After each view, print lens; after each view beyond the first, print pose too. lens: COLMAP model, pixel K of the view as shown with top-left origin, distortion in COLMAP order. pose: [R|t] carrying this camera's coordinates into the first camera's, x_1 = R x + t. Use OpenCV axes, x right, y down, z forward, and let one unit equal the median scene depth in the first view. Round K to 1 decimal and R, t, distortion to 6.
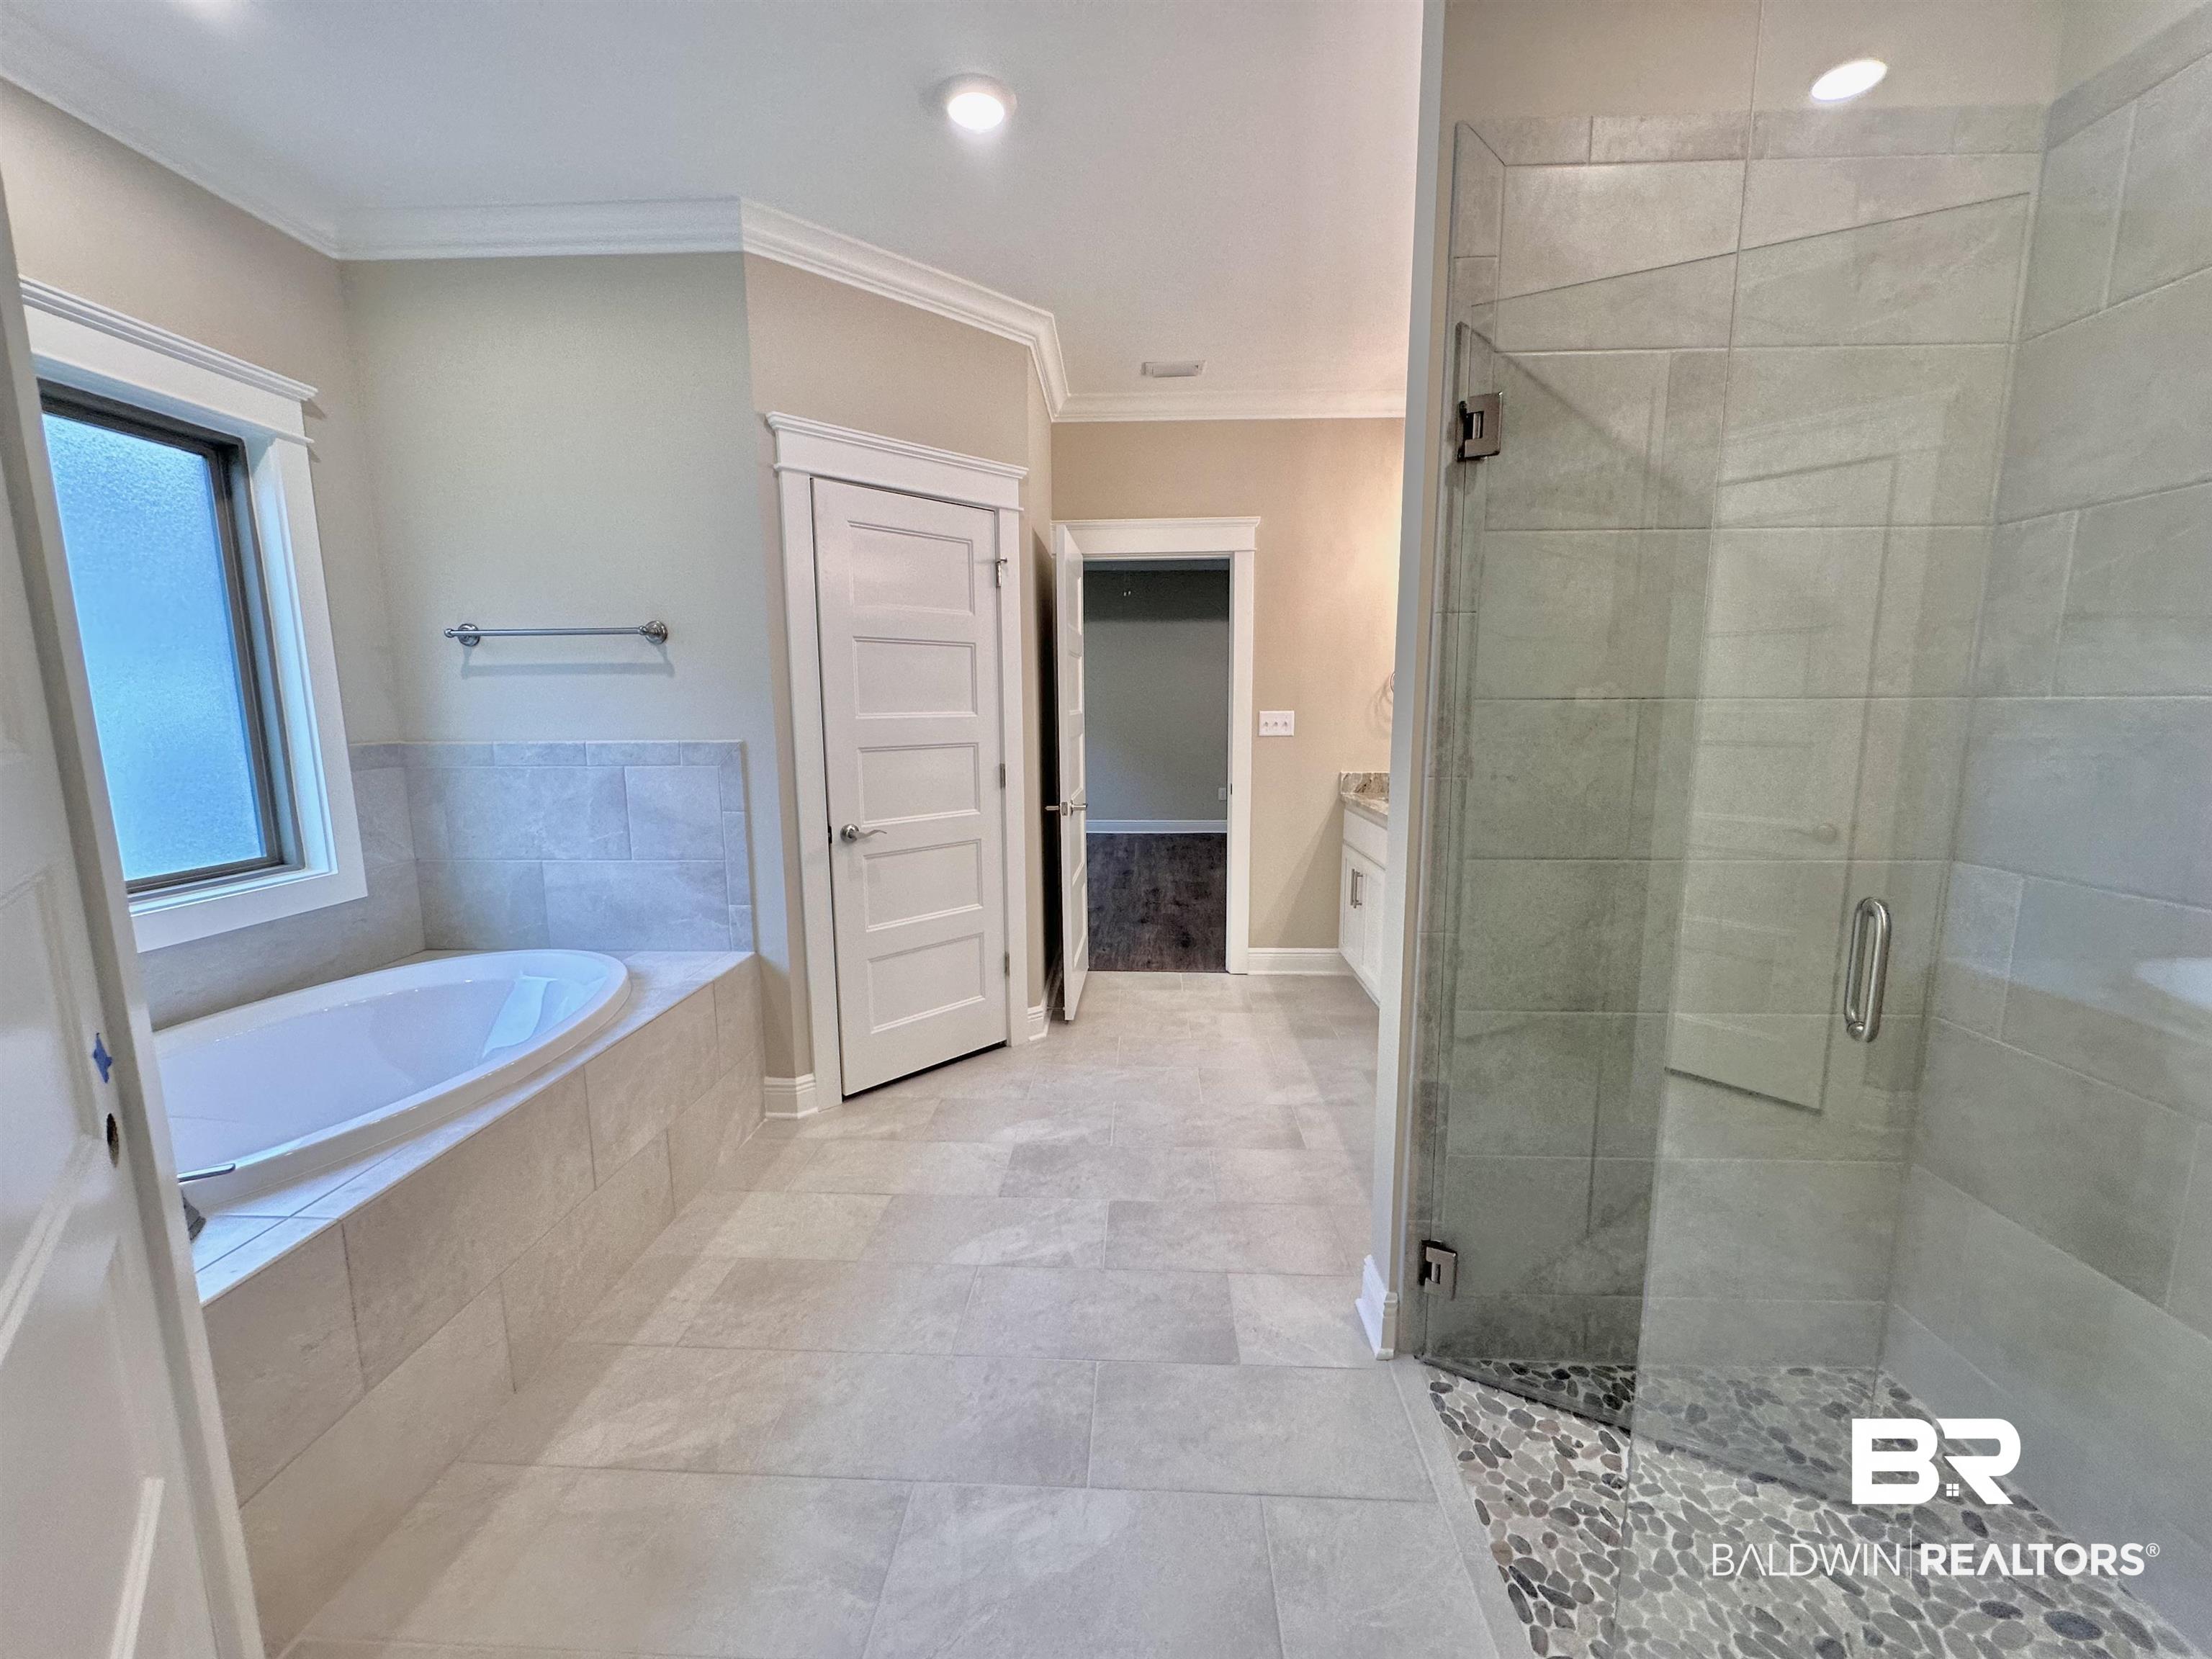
lens RADIAL K [[878.6, 0, 1105.8], [0, 878.6, 830.4], [0, 0, 1]] dist [-0.001543, 0.000028]
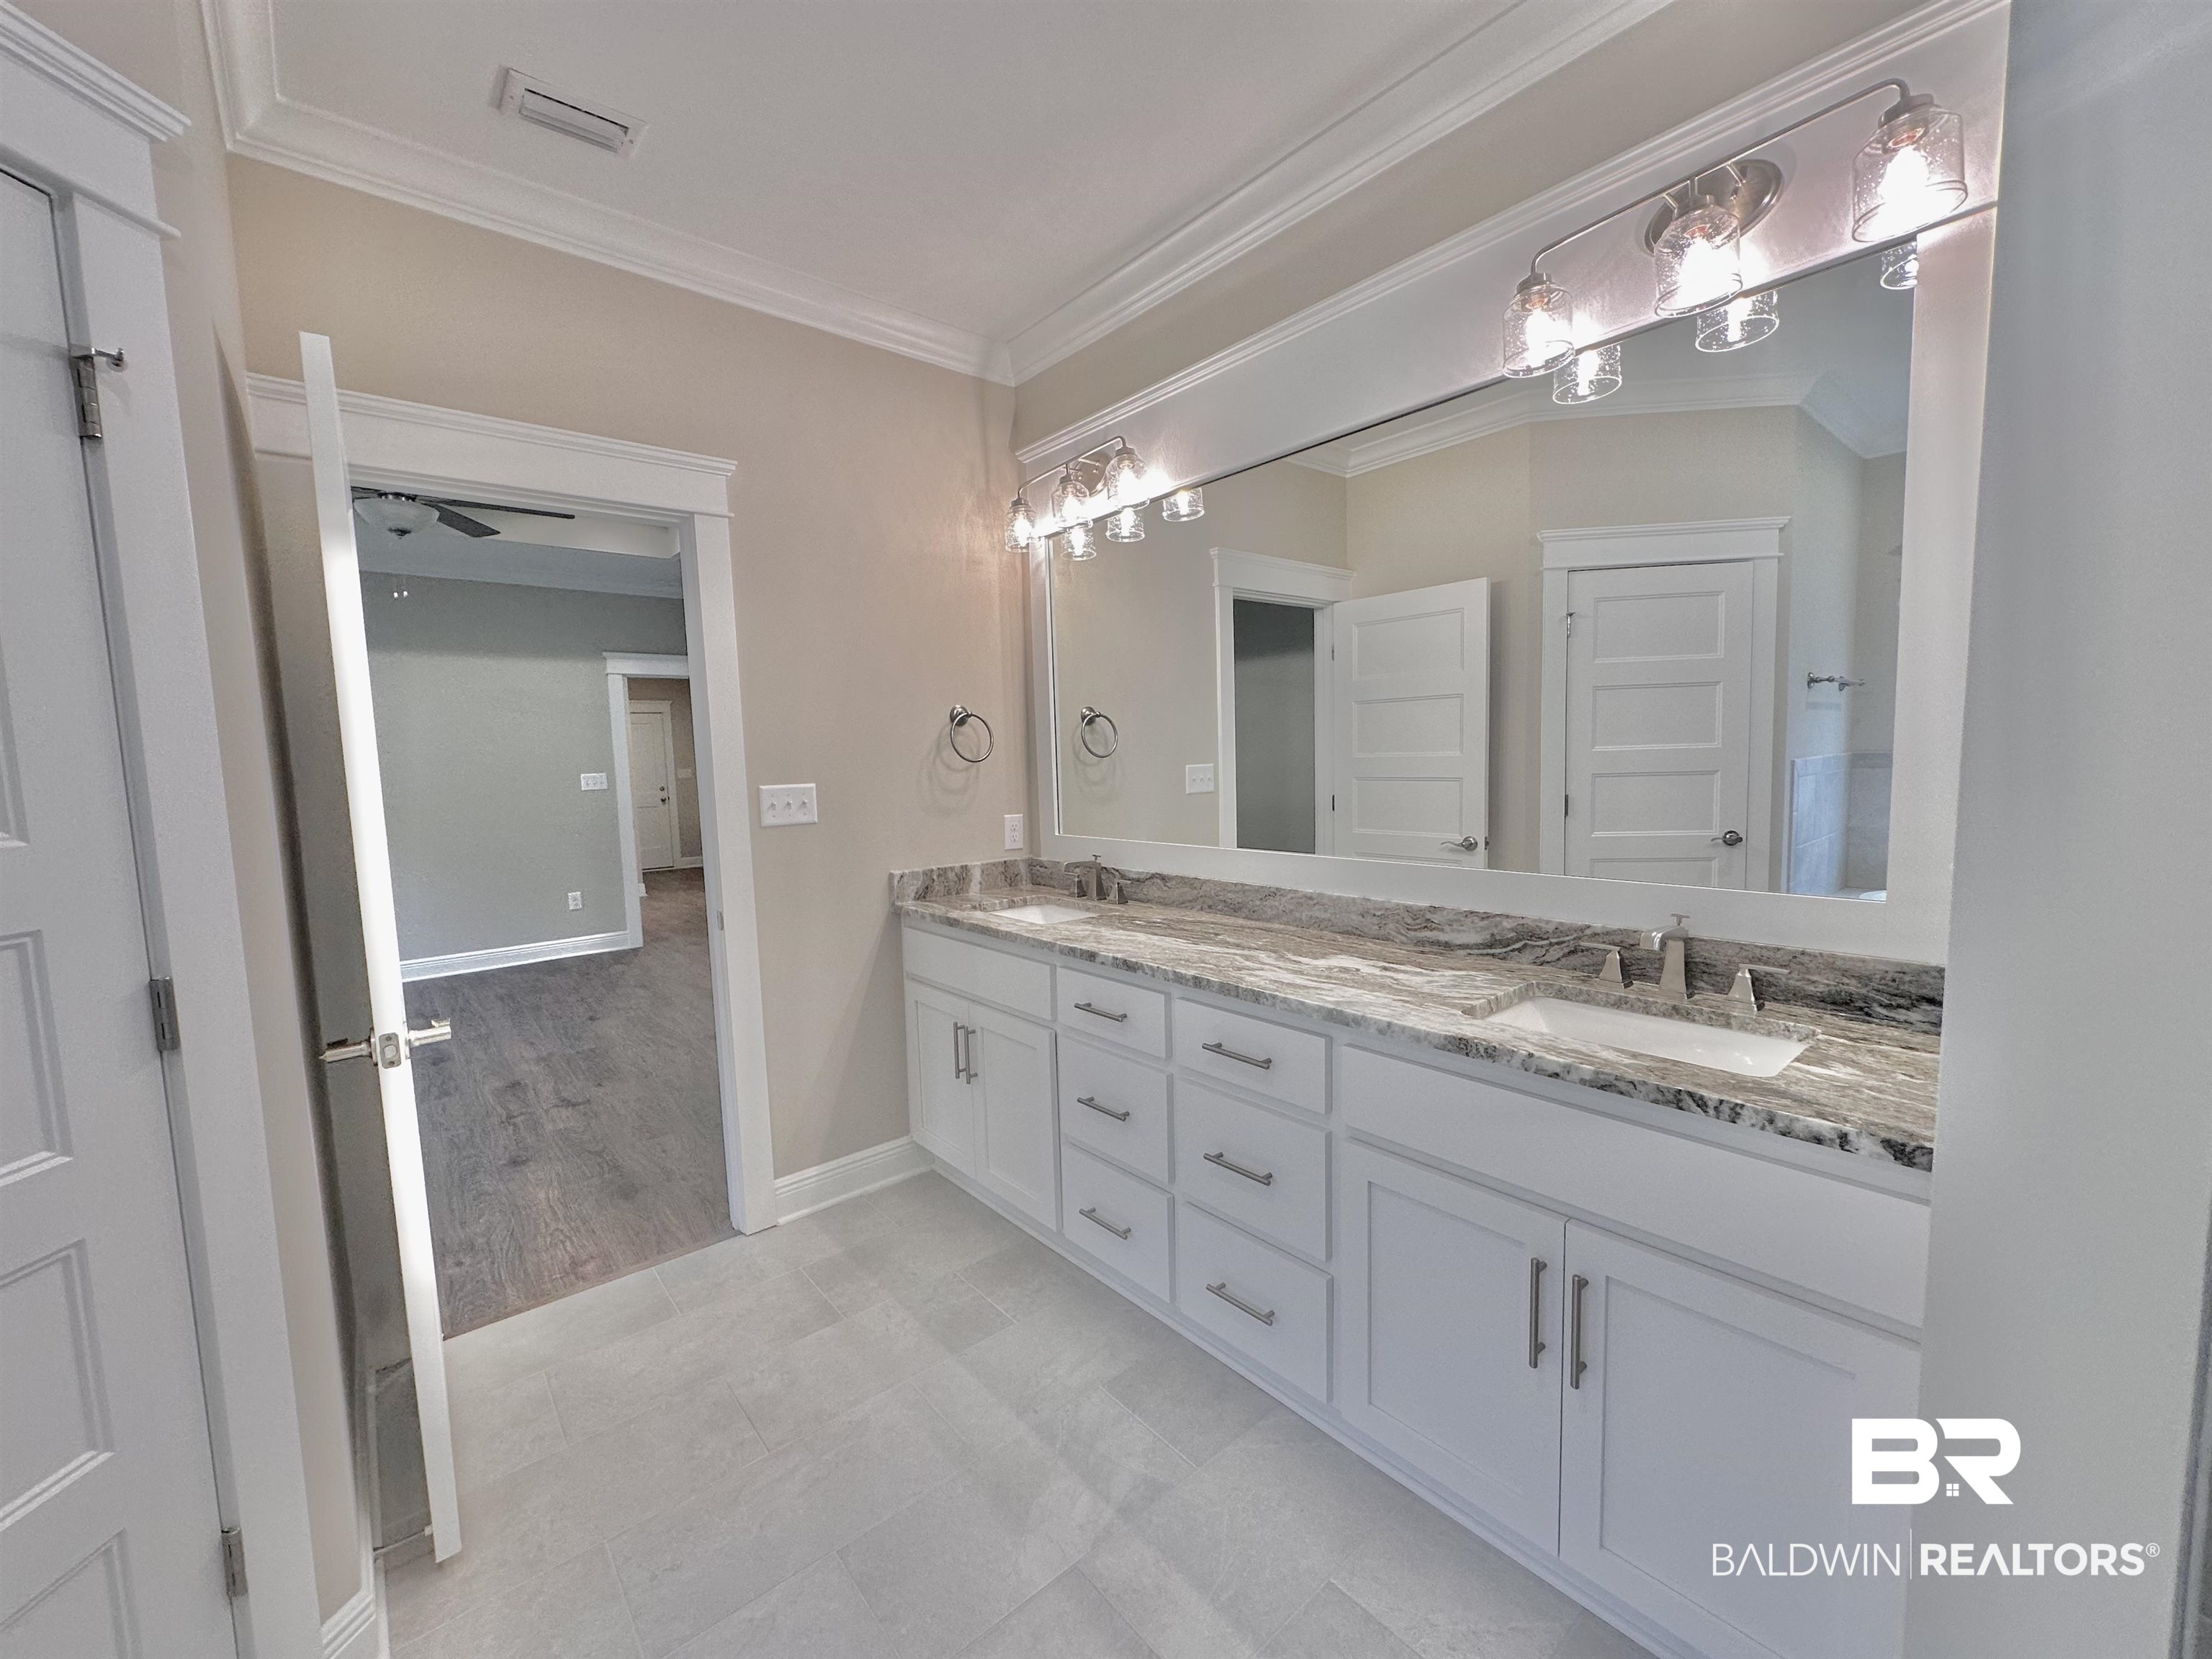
lens RADIAL K [[878.6, 0, 1105.8], [0, 878.6, 830.4], [0, 0, 1]] dist [-0.001543, 0.000028]
pose [[0.732060, -0.075099, 0.677088, -0.080560], [0.122303, 0.992245, -0.022178, -0.084846], [-0.670172, 0.099046, 0.735568, 0.541377]]
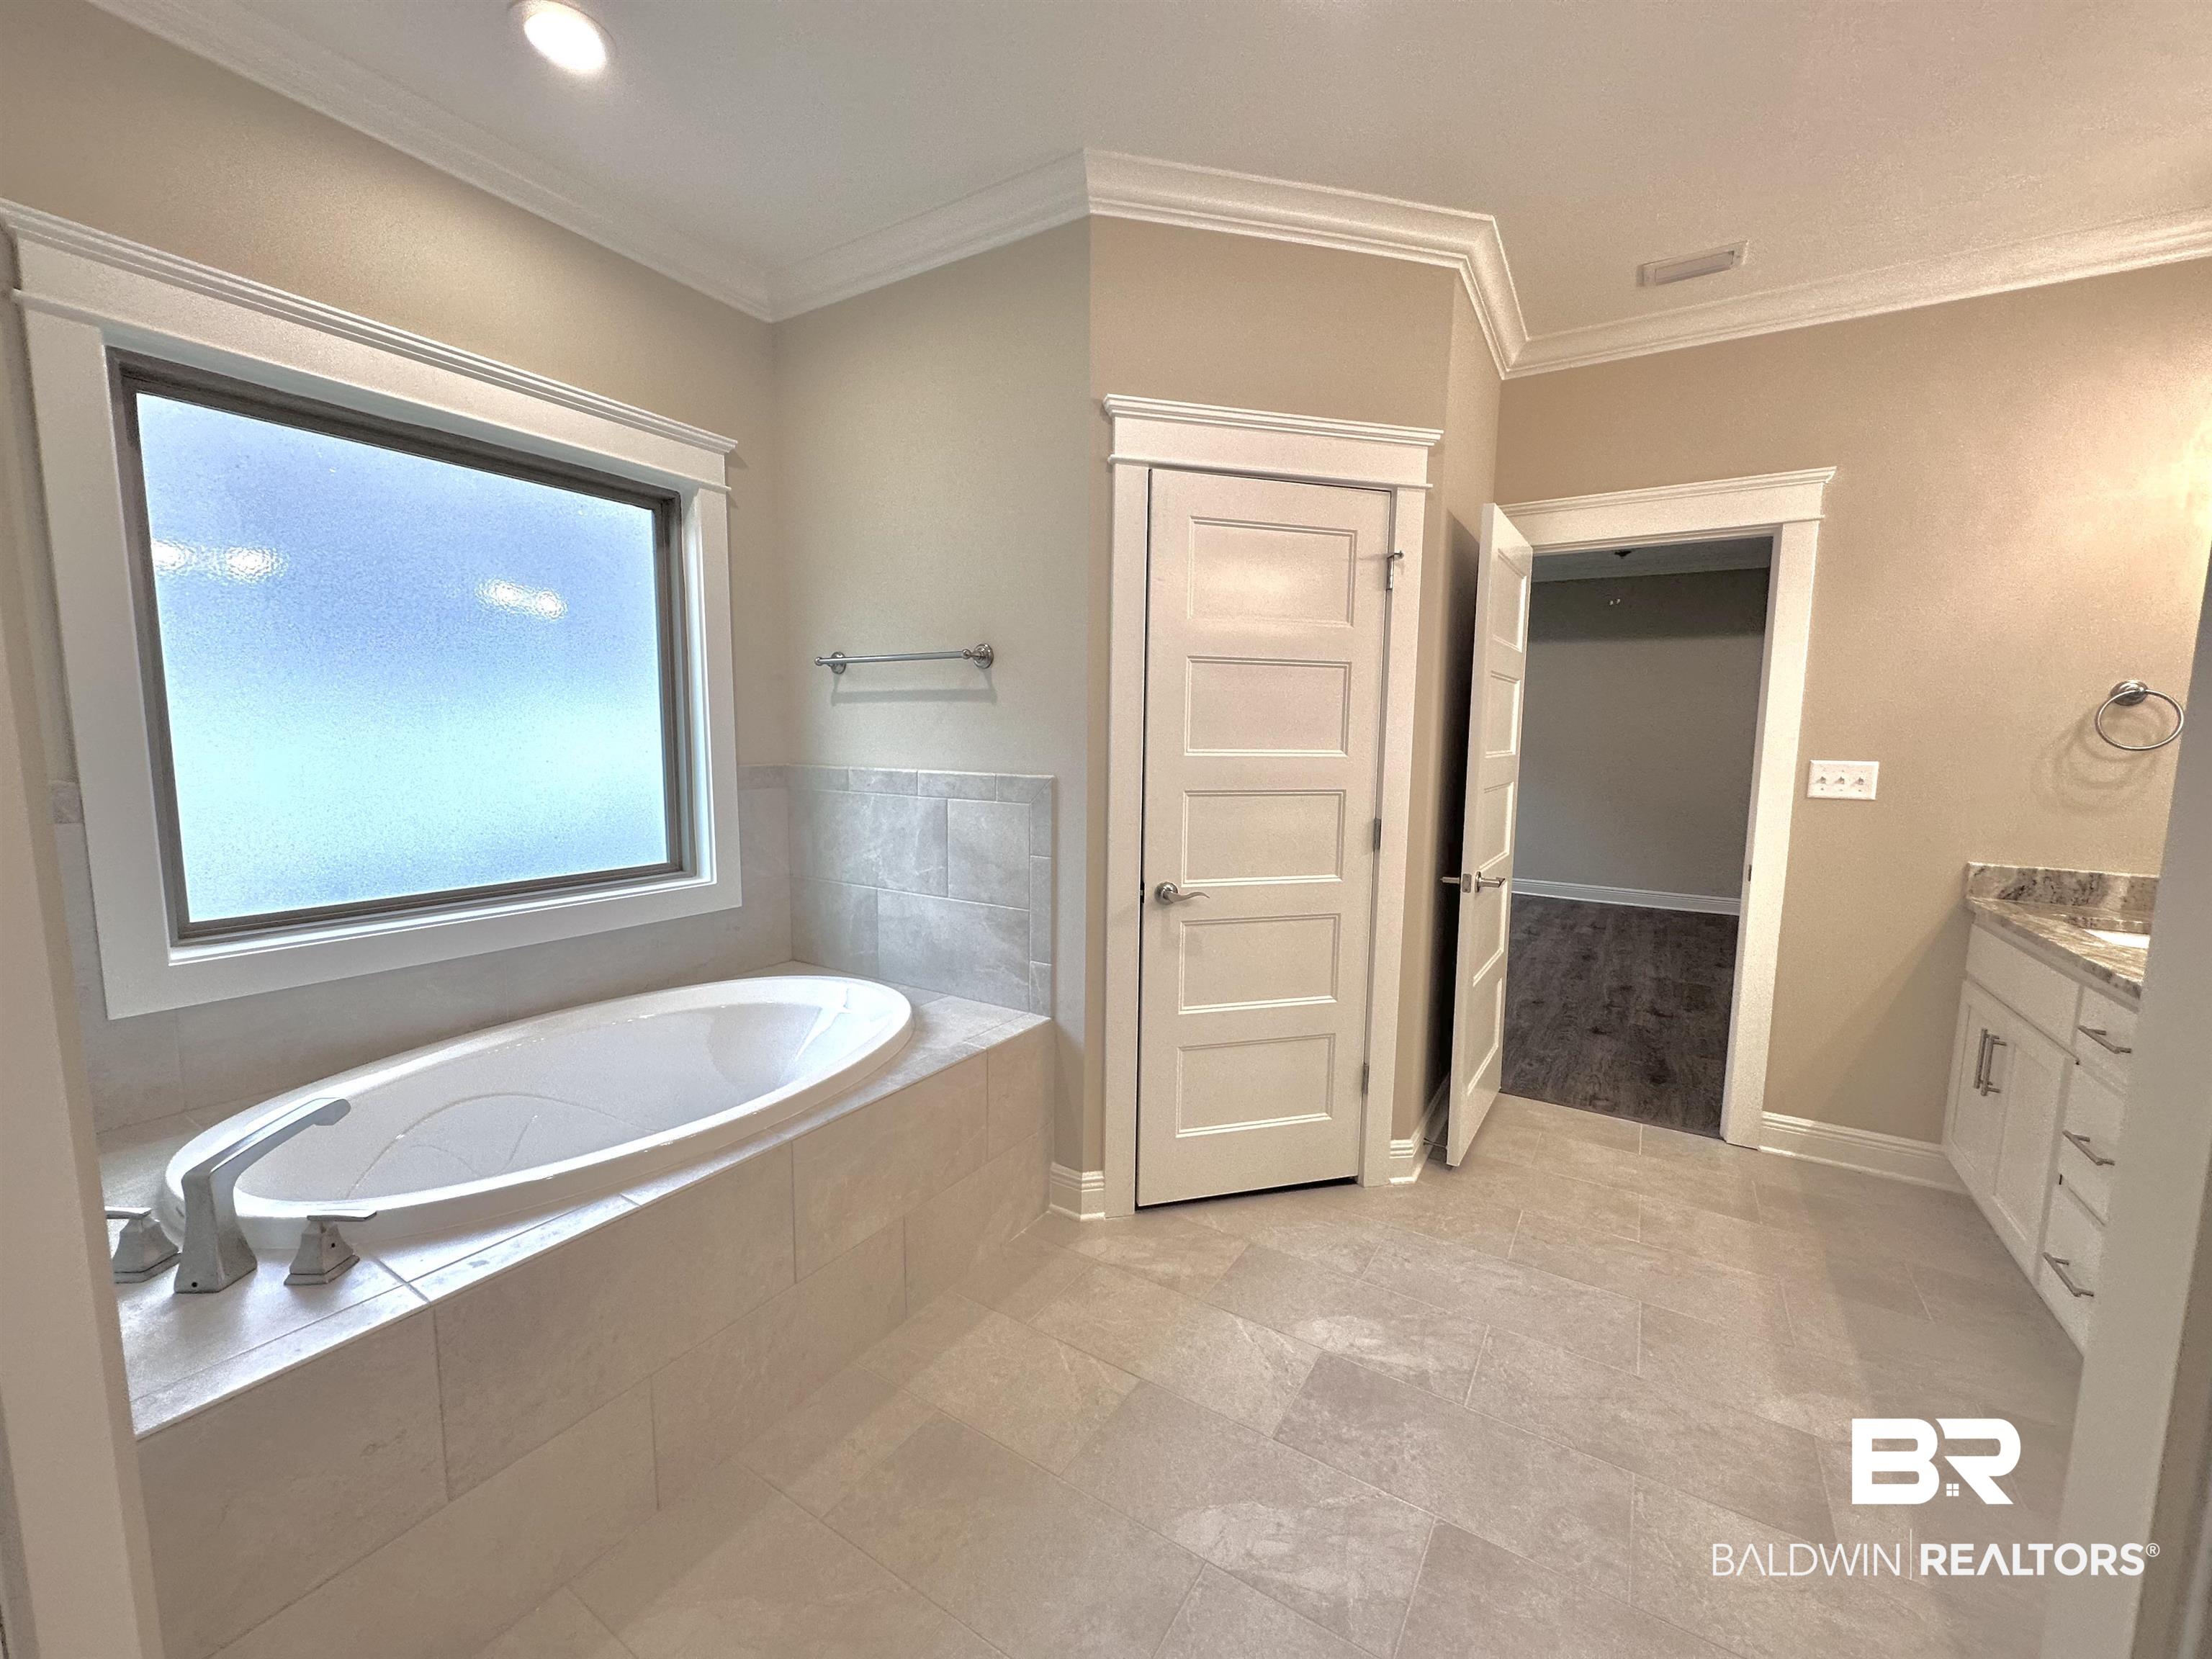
lens RADIAL K [[878.6, 0, 1105.8], [0, 878.6, 830.4], [0, 0, 1]] dist [-0.001543, 0.000028]
pose [[0.870076, 0.072954, -0.487490, 0.052471], [-0.089812, 0.995895, -0.011259, -0.037583], [0.484667, 0.053578, 0.873056, 0.225840]]
